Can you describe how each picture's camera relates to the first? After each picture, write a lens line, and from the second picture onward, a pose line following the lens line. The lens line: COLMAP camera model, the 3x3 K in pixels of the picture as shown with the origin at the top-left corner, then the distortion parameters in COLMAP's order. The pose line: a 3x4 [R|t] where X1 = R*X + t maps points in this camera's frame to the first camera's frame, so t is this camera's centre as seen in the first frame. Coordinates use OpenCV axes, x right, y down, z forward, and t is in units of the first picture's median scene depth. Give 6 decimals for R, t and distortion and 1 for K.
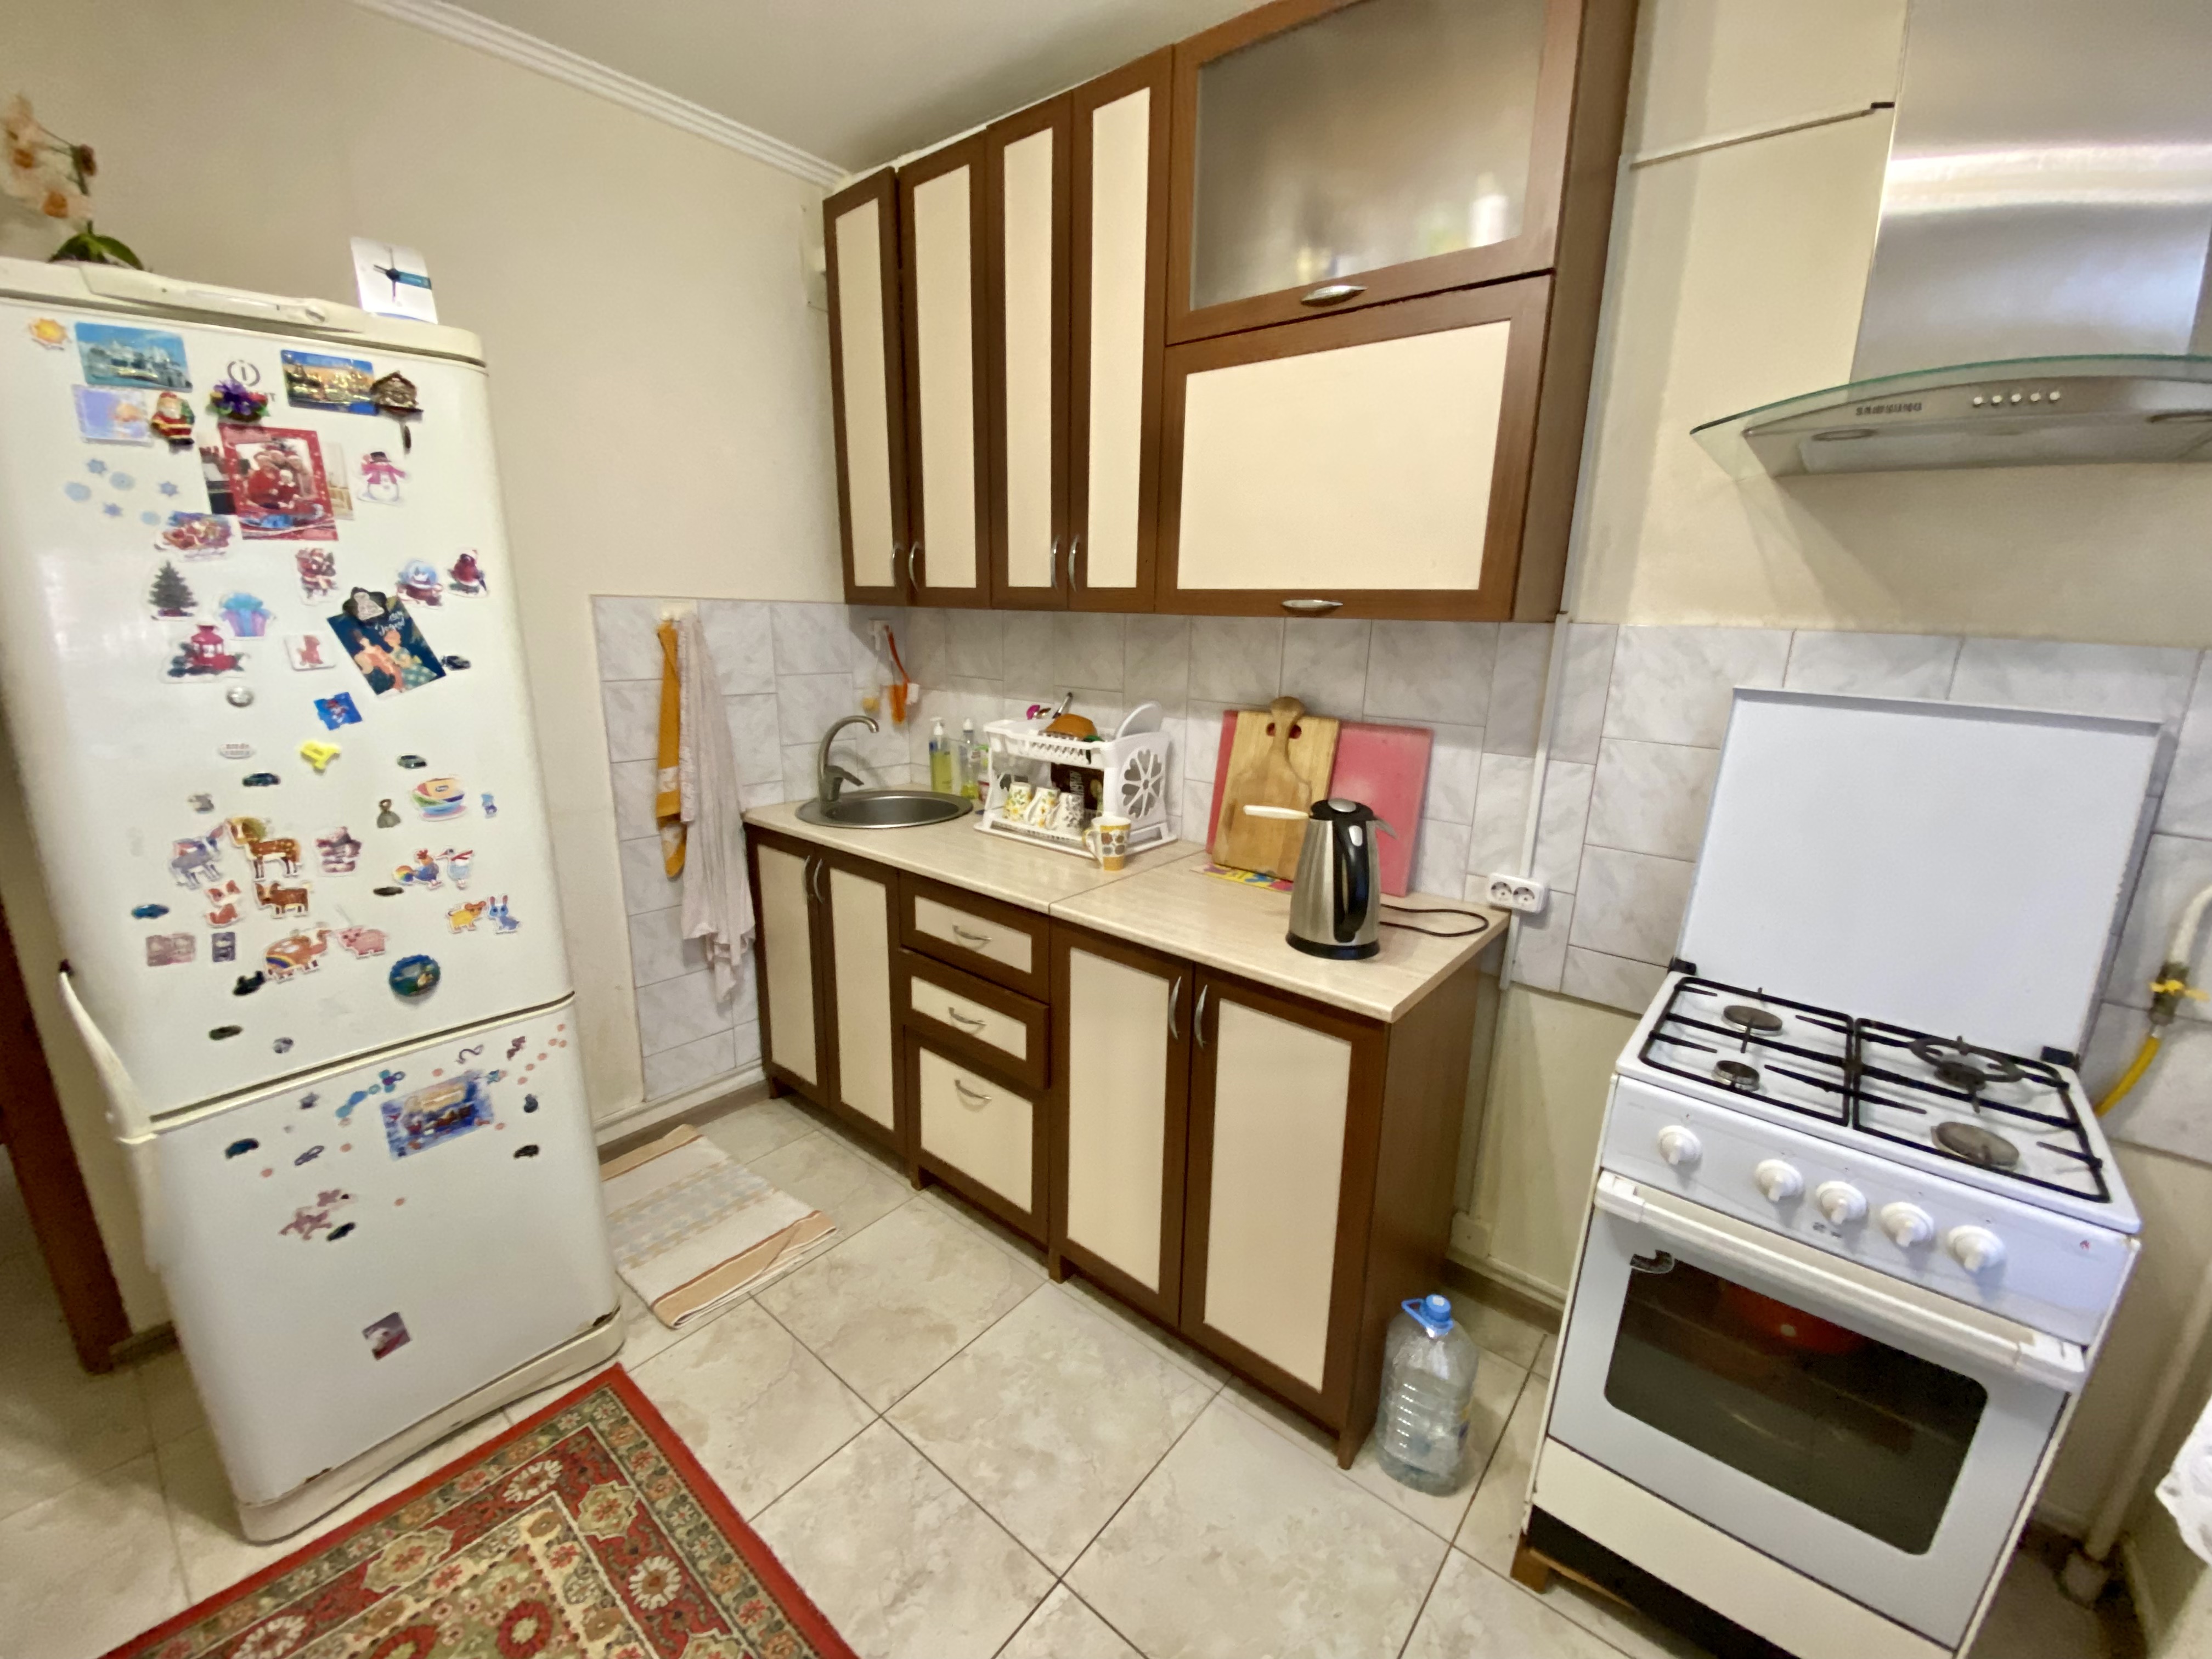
lens RADIAL K [[890.1, 0, 1106.7], [0, 890.1, 827.3], [0, 0, 1]] dist [0.035979, -0.028423]
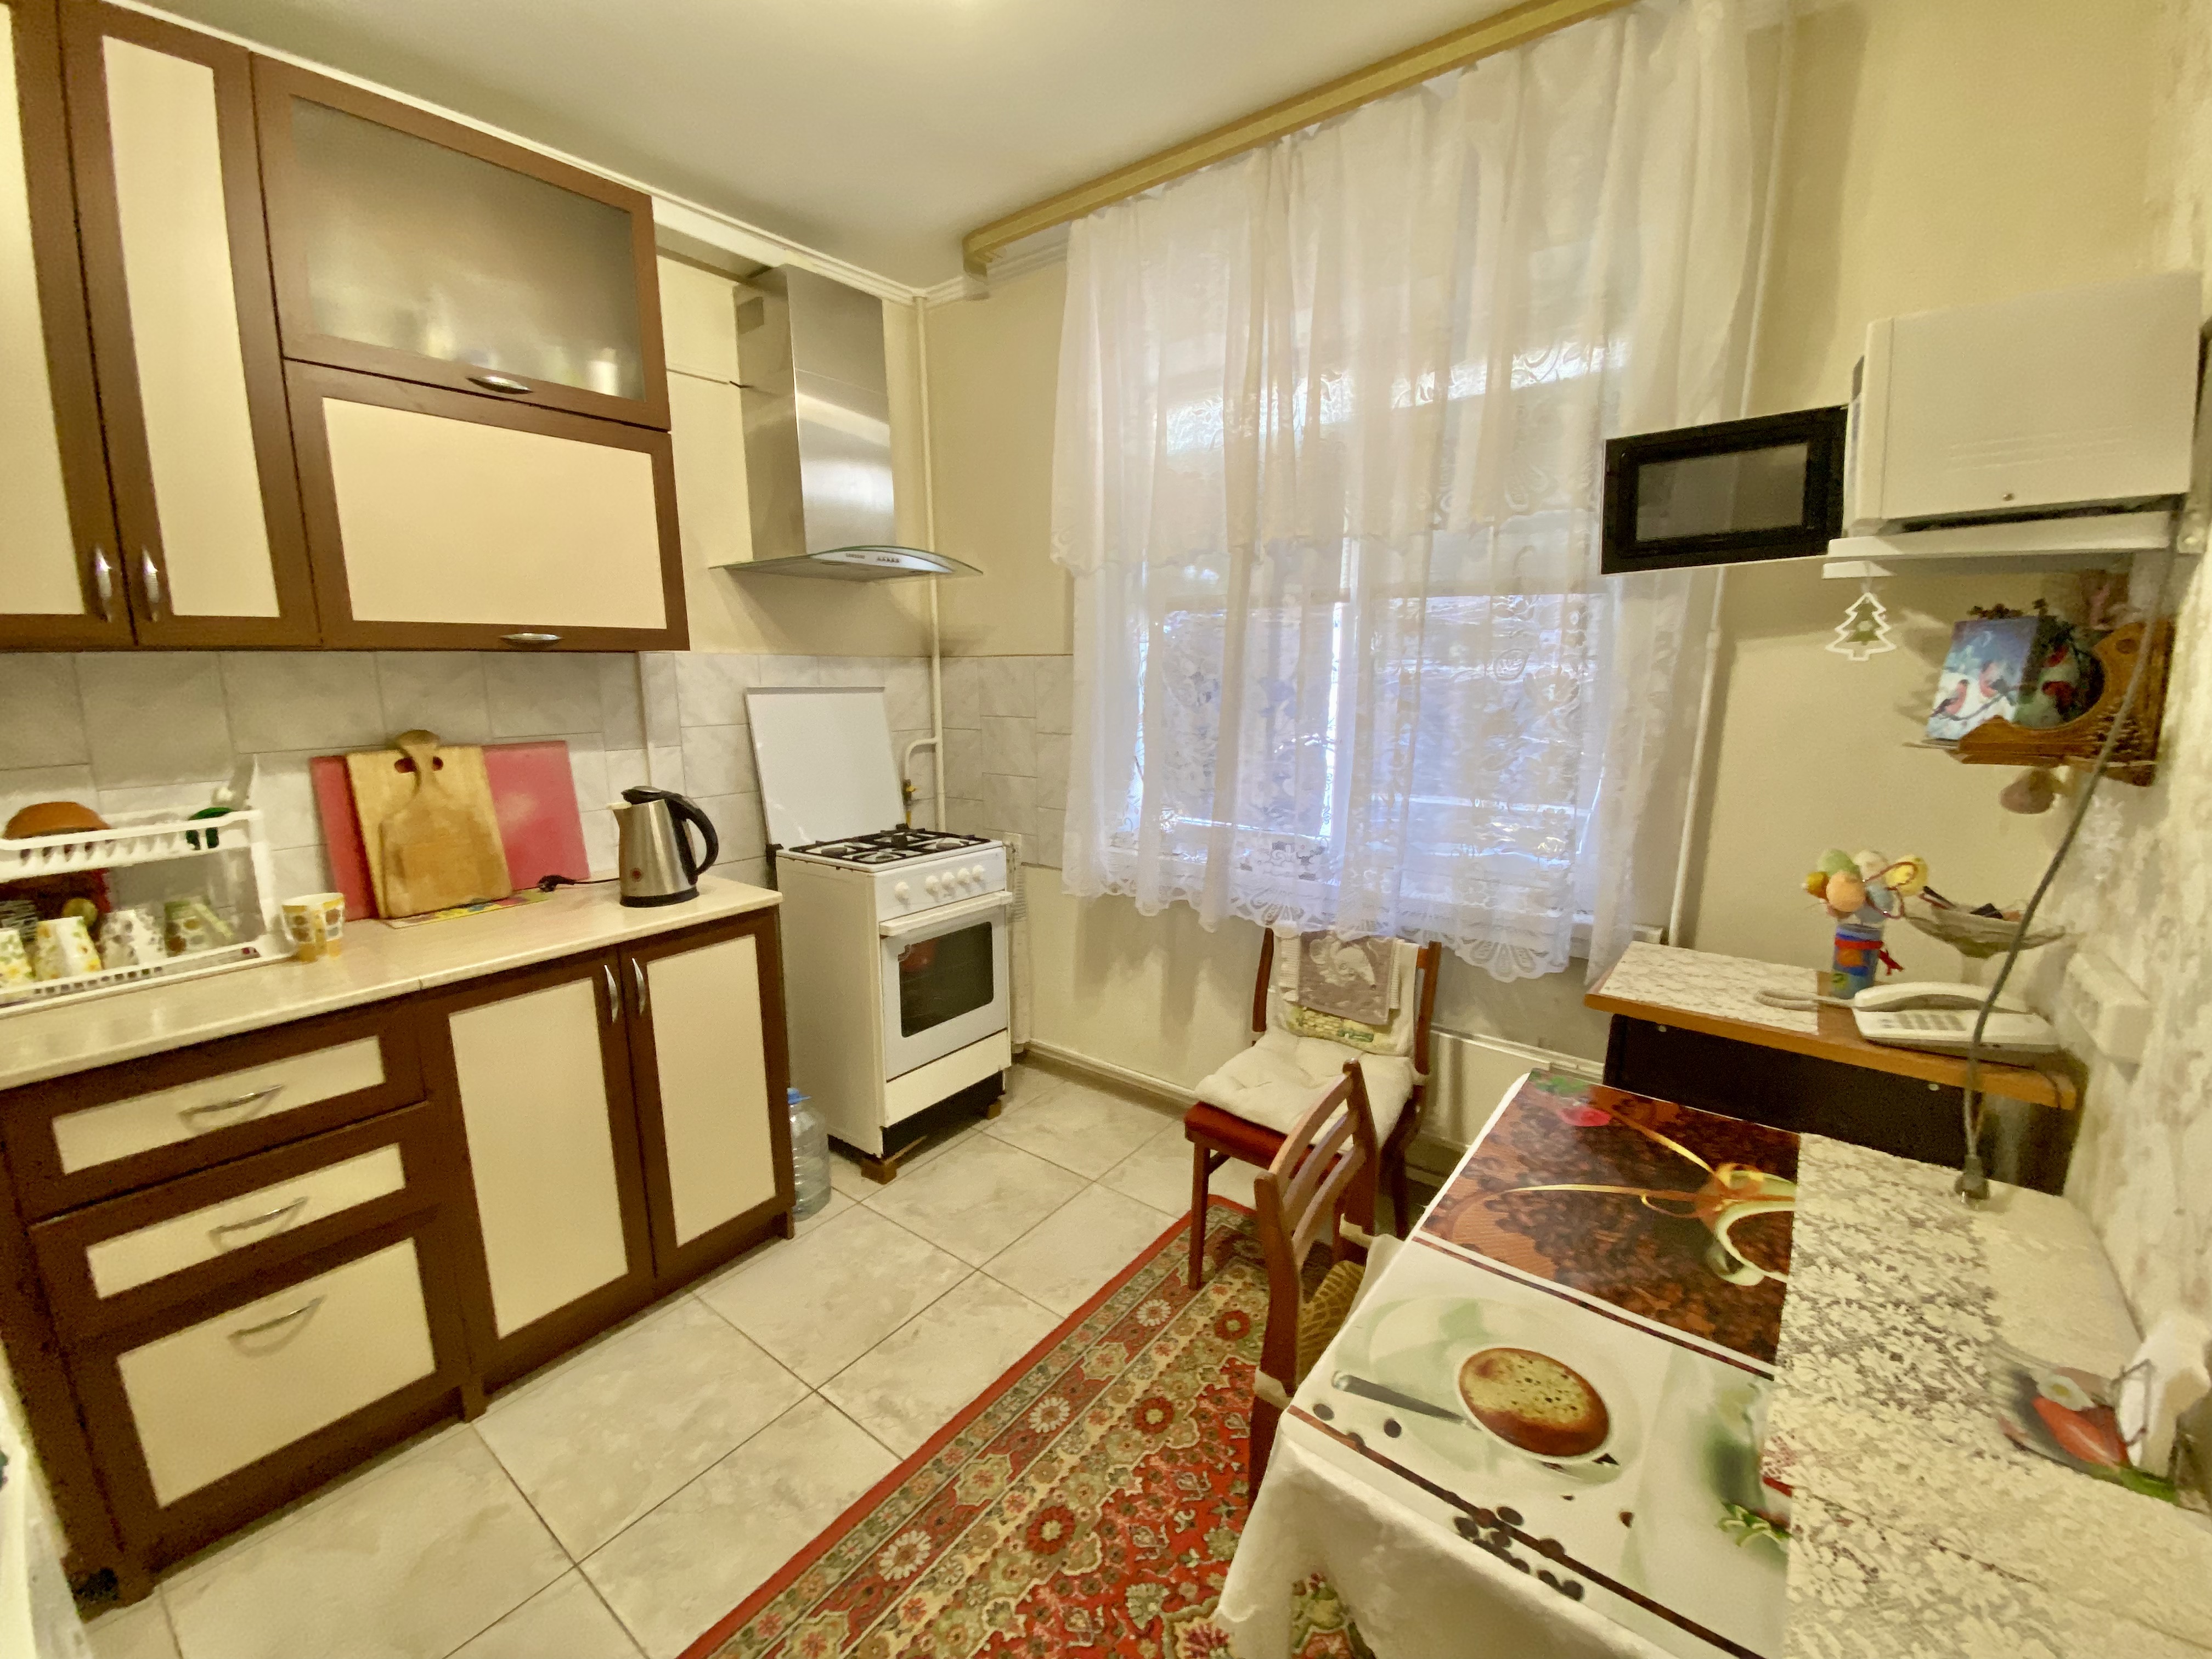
lens RADIAL K [[890.1, 0, 1106.7], [0, 890.1, 827.3], [0, 0, 1]] dist [0.035979, -0.028423]
pose [[-0.038022, -0.200589, 0.978937, -0.915345], [0.247744, 0.947169, 0.203702, -0.064389], [-0.968079, 0.250271, 0.013681, 0.298322]]
